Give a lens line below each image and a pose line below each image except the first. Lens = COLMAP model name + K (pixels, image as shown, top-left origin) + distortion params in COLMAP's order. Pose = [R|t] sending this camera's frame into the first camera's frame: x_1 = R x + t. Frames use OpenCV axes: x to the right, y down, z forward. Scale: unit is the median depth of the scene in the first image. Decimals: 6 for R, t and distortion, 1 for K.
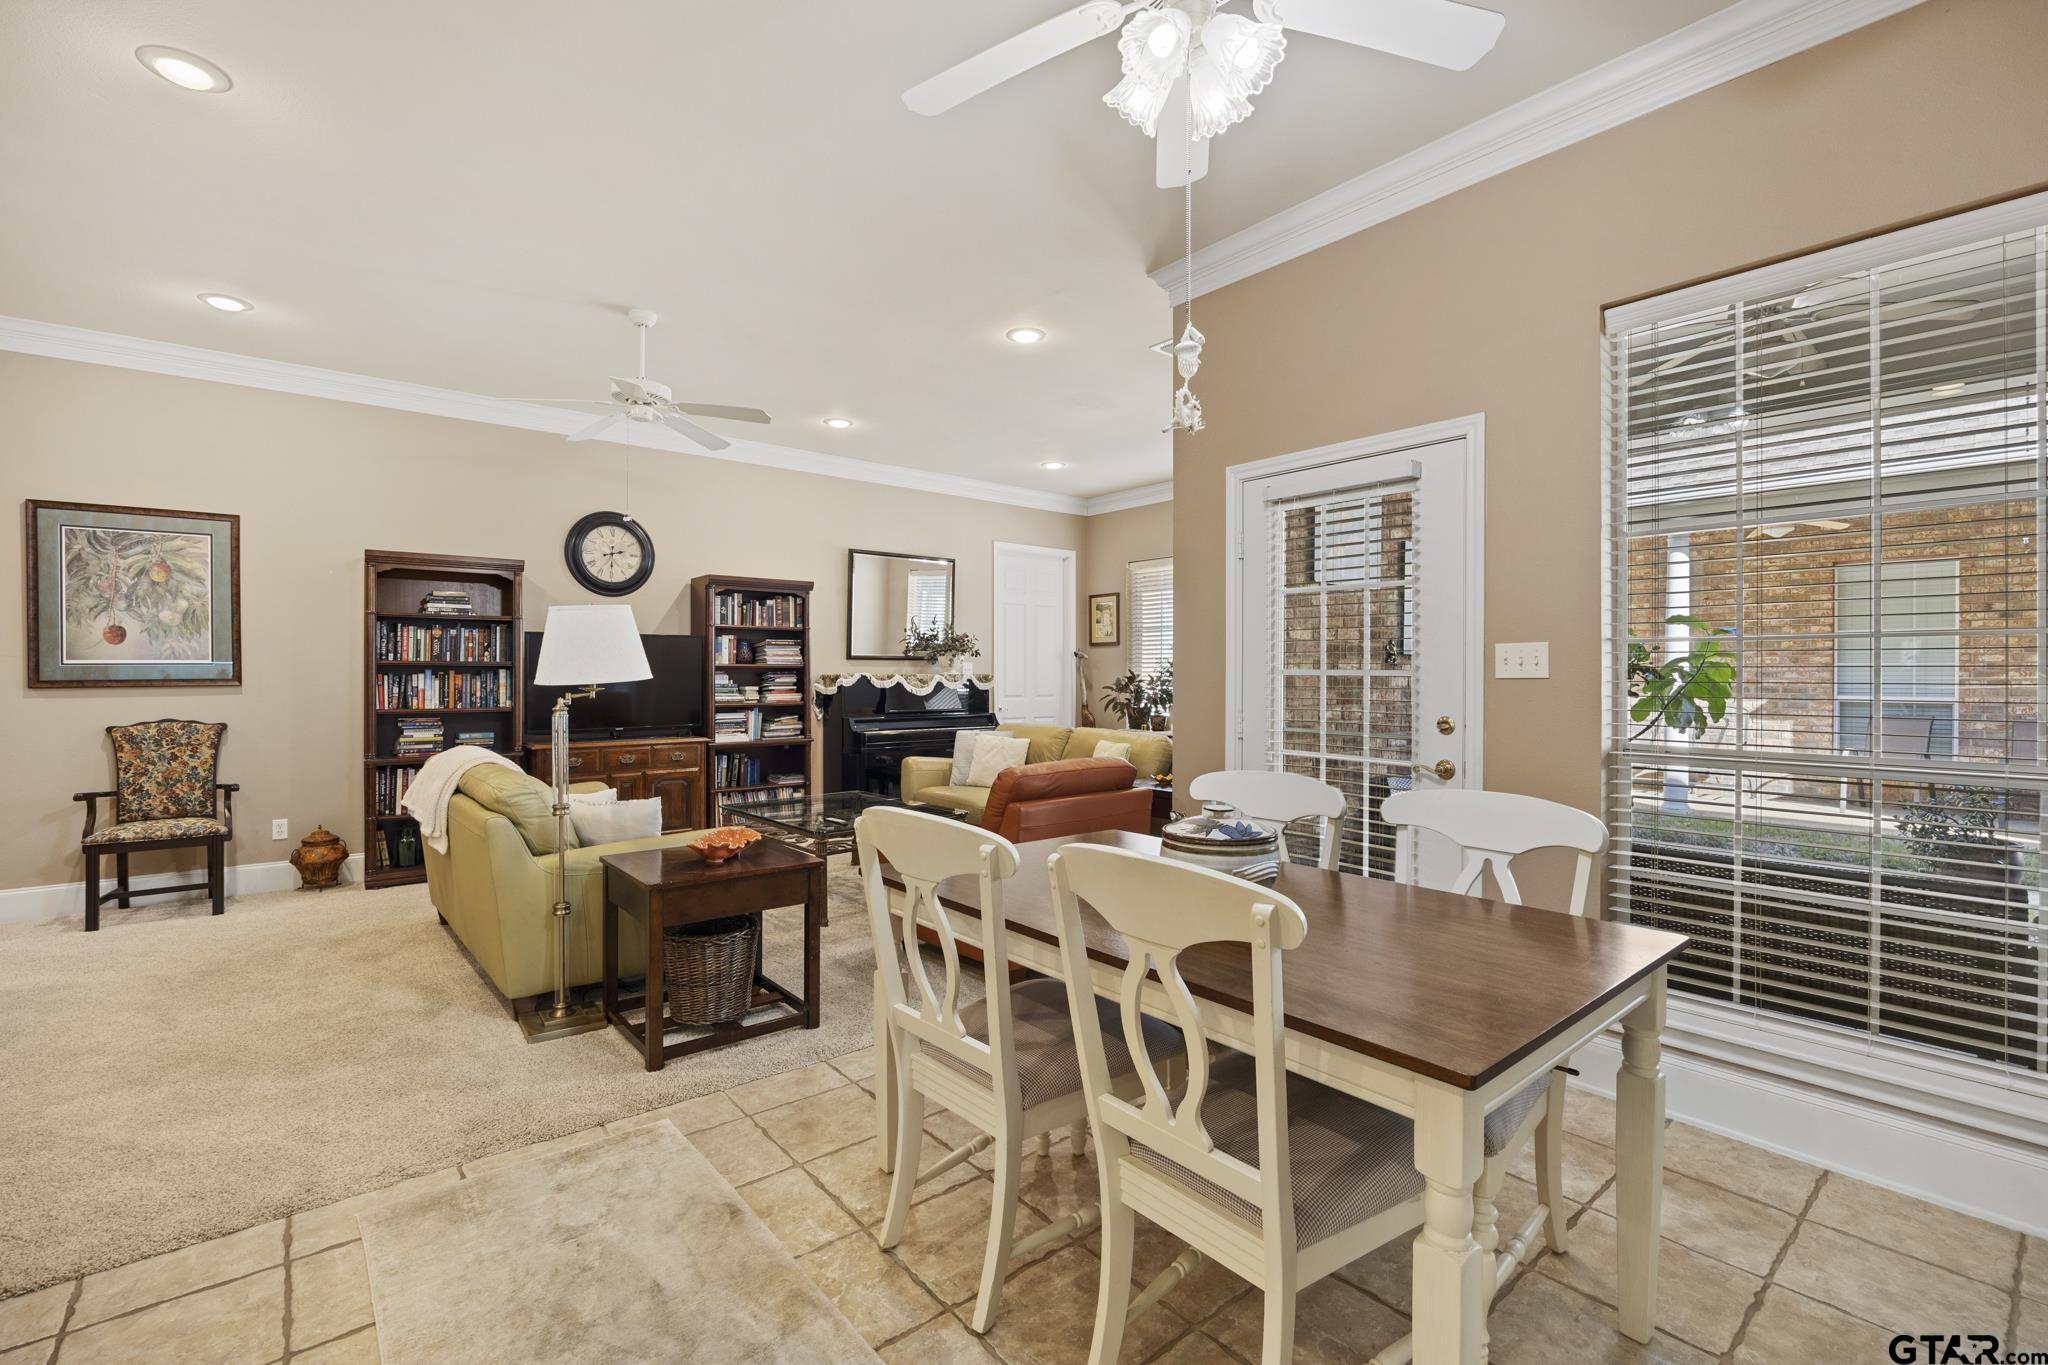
lens RADIAL K [[888.9, 0, 1024.0], [0, 888.9, 678.3], [0, 0, 1]] dist [-0.006190, -0.001359]
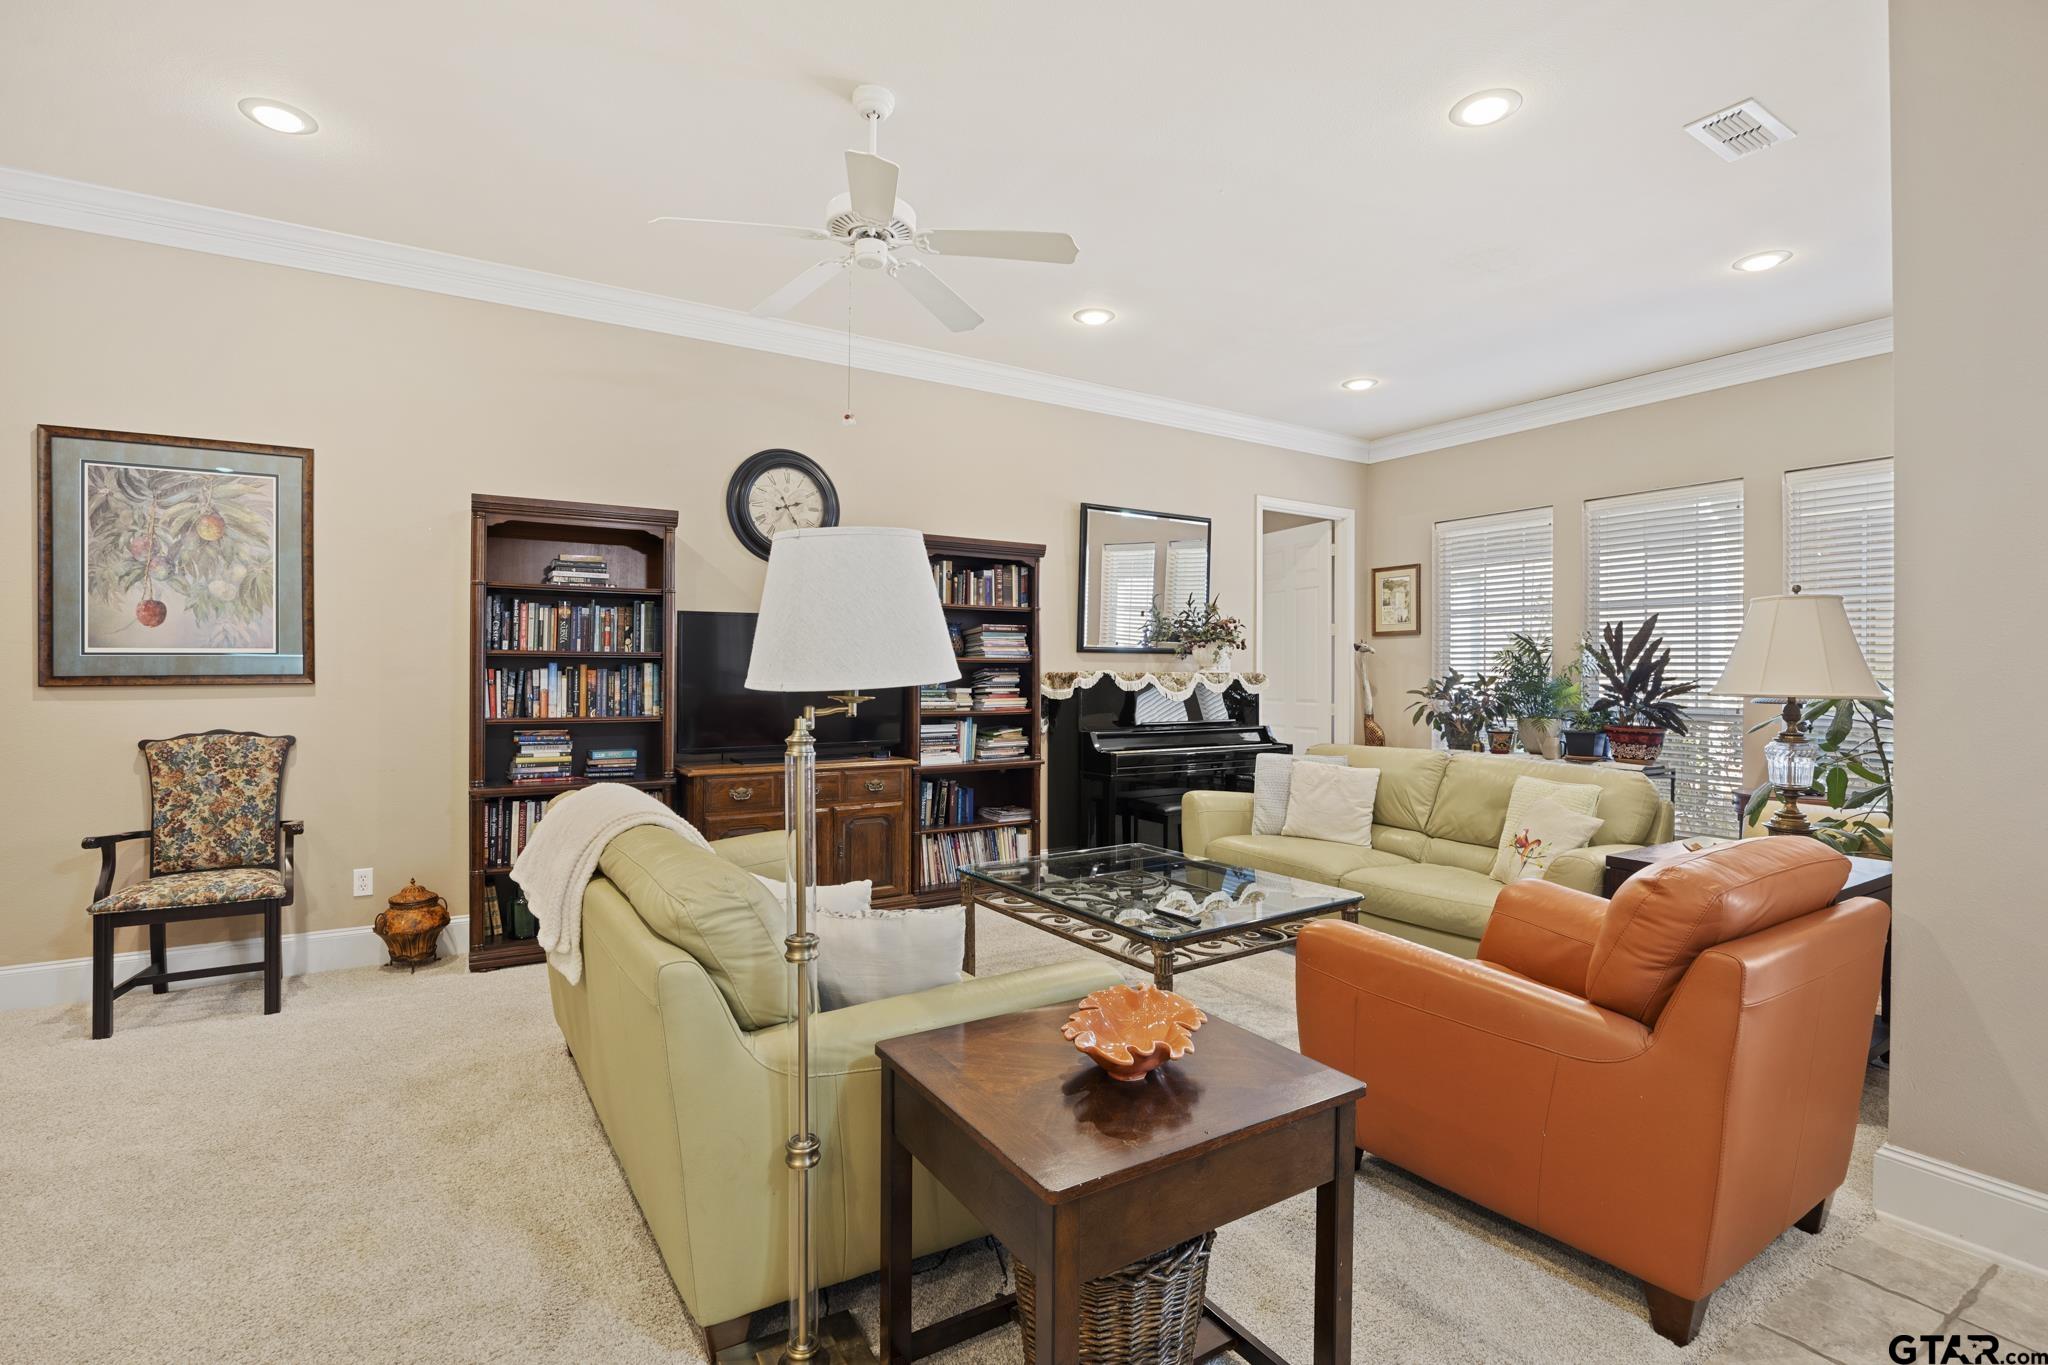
lens RADIAL K [[951.2, 0, 1027.9], [0, 951.2, 676.7], [0, 0, 1]] dist [-0.018009, 0.002382]
pose [[0.991689, 0.005139, -0.128554, -0.207229], [-0.005192, 0.999987, -0.000080, -0.000755], [0.128552, 0.000746, 0.991702, 0.311175]]
